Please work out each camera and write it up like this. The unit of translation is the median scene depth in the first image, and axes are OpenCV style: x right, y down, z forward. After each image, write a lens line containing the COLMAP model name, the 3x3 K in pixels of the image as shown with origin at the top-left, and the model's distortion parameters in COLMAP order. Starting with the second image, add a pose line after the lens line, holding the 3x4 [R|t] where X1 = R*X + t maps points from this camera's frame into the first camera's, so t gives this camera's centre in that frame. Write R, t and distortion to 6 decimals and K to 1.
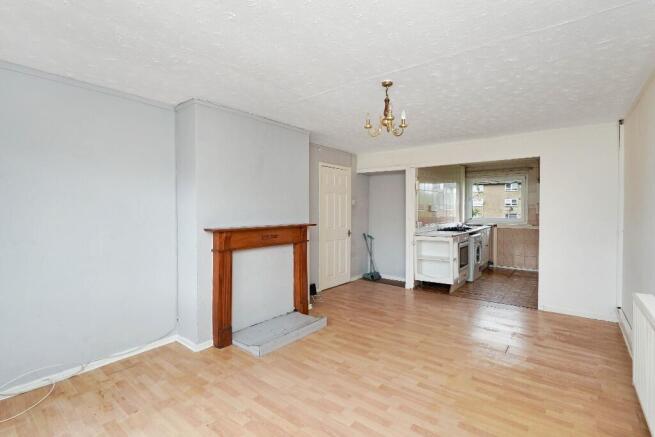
lens RADIAL K [[312.1, 0, 330.1], [0, 312.1, 216.1], [0, 0, 1]] dist [0.001290, 0.000804]
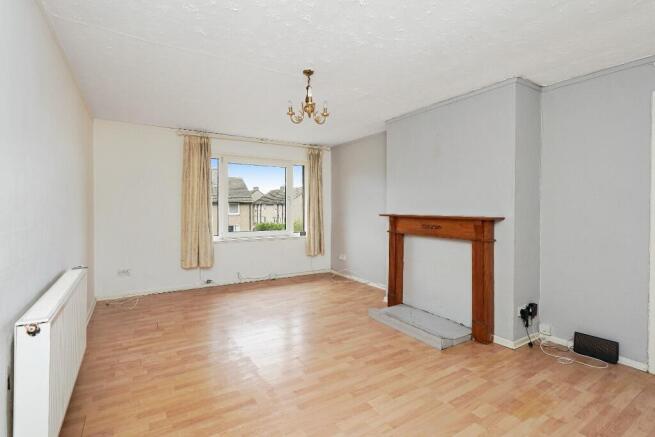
lens RADIAL K [[312.1, 0, 332.6], [0, 312.1, 207.7], [0, 0, 1]] dist [0.001290, 0.000804]
pose [[-0.332115, -0.005329, -0.943224, 0.886513], [-0.023490, 0.999721, 0.002622, 0.012562], [0.942946, 0.023027, -0.332147, 1.115400]]
